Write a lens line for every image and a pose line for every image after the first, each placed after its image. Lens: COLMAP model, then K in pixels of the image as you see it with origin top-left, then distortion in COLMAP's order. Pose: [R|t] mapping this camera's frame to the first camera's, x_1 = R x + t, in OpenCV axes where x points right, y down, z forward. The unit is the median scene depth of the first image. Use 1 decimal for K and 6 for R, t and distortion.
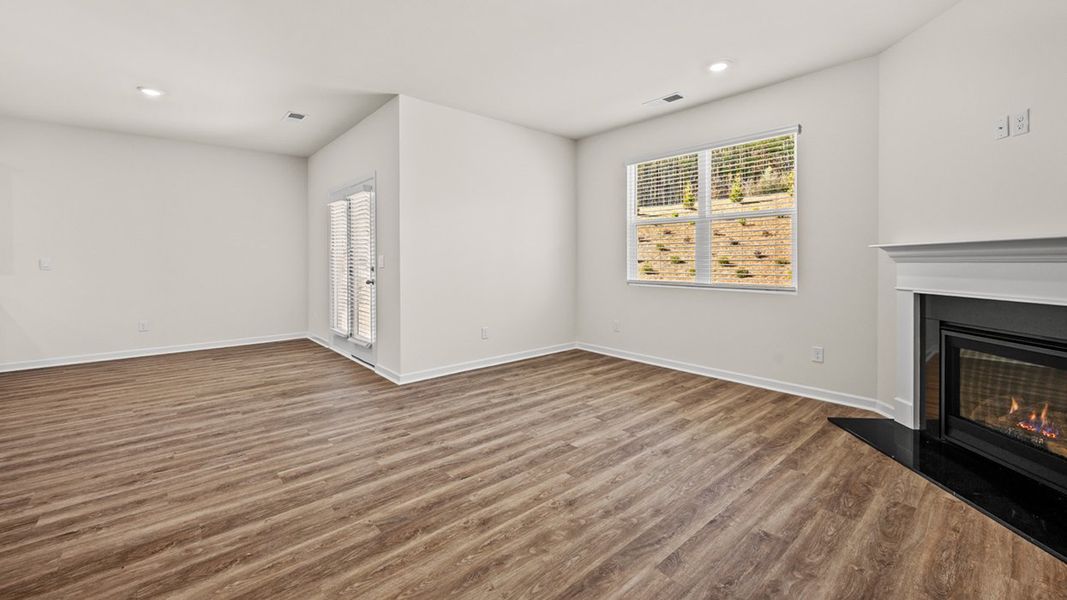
lens RADIAL K [[420.4, 0, 525.4], [0, 420.4, 265.1], [0, 0, 1]] dist [0.004004, -0.001280]
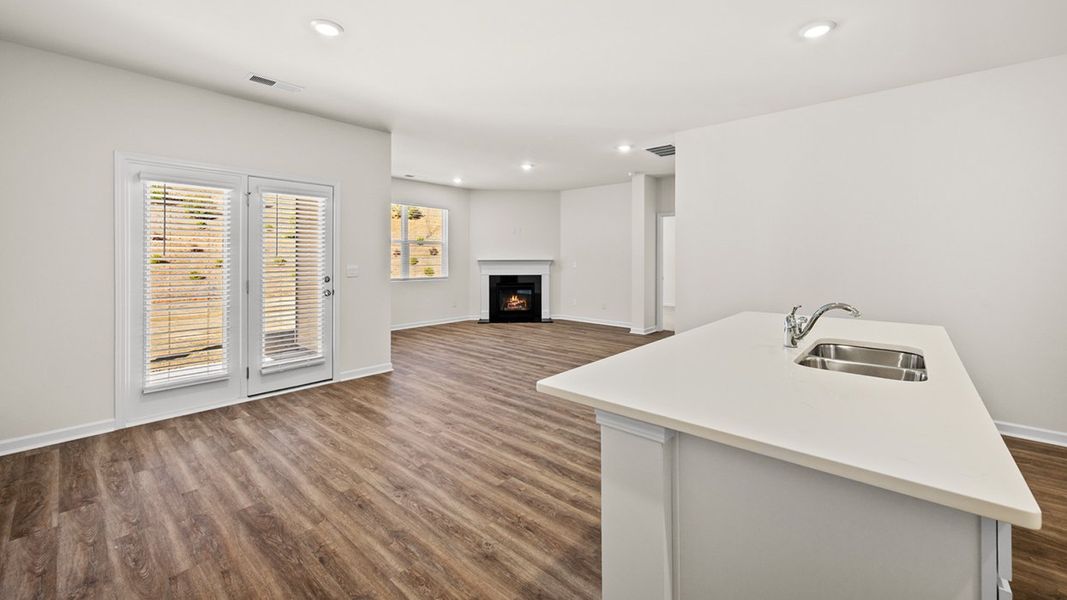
lens RADIAL K [[420.4, 0, 536.6], [0, 420.4, 296.6], [0, 0, 1]] dist [0.004004, -0.001280]
pose [[-0.129195, -0.088430, 0.987668, -2.585940], [0.008325, 0.995884, 0.090254, -0.064238], [-0.991584, 0.019882, -0.127927, 1.227532]]
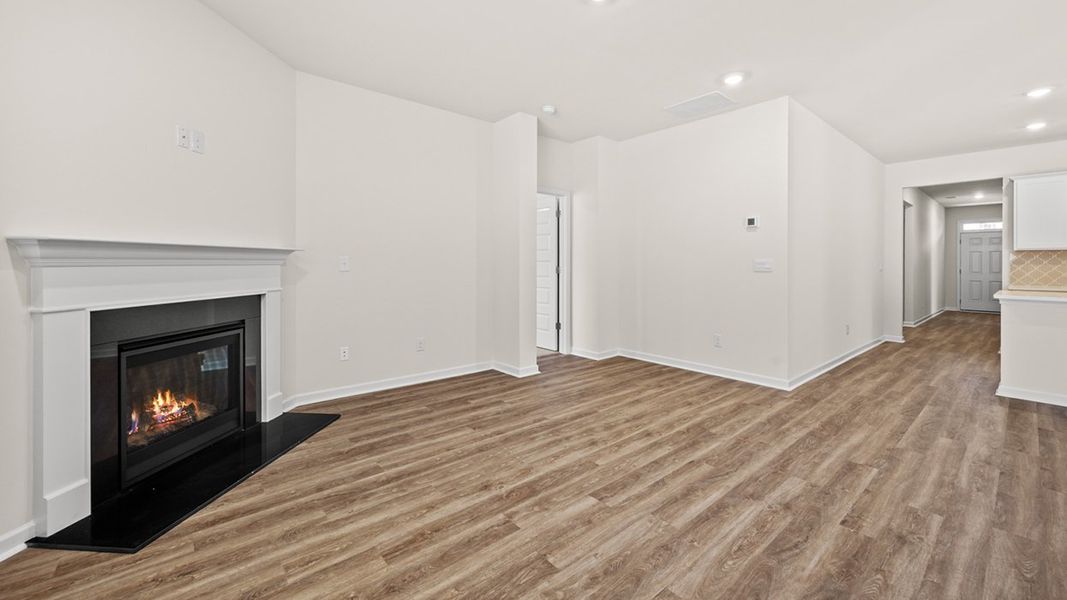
lens RADIAL K [[420.4, 0, 524.6], [0, 420.4, 269.8], [0, 0, 1]] dist [0.004004, -0.001280]
pose [[-0.999807, -0.001170, 0.019628, 0.248913], [-0.000739, 0.999759, 0.021960, -0.018703], [-0.019649, 0.021941, -0.999566, 1.930804]]
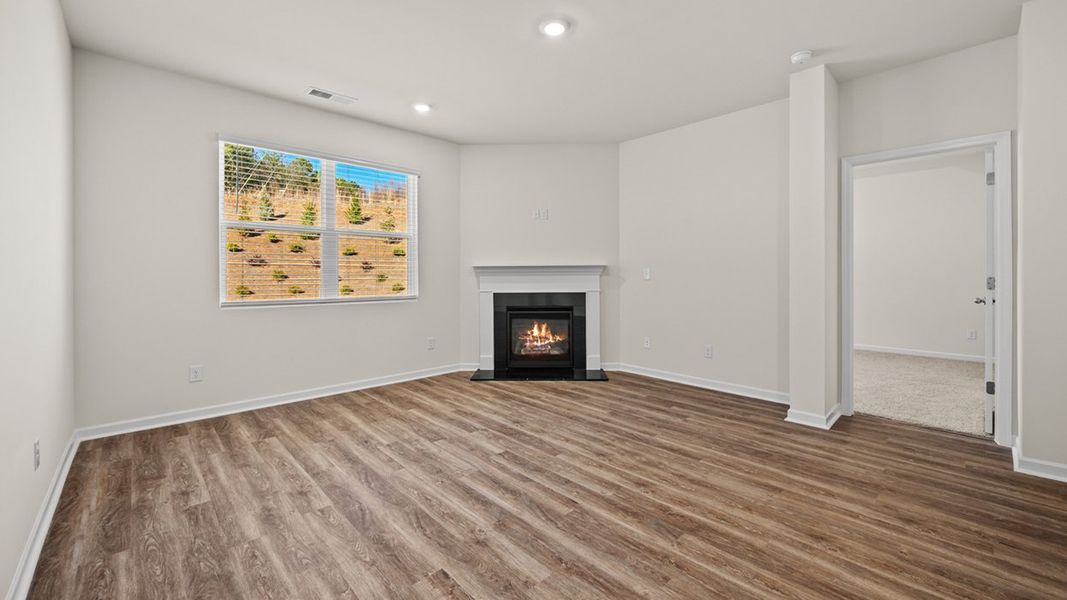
lens RADIAL K [[420.4, 0, 546.1], [0, 420.4, 270.3], [0, 0, 1]] dist [0.004004, -0.001280]
pose [[-0.054649, 0.014980, 0.998393, -1.005317], [0.013060, 0.999813, -0.014286, -0.000830], [-0.998420, 0.012258, -0.054834, 1.020194]]
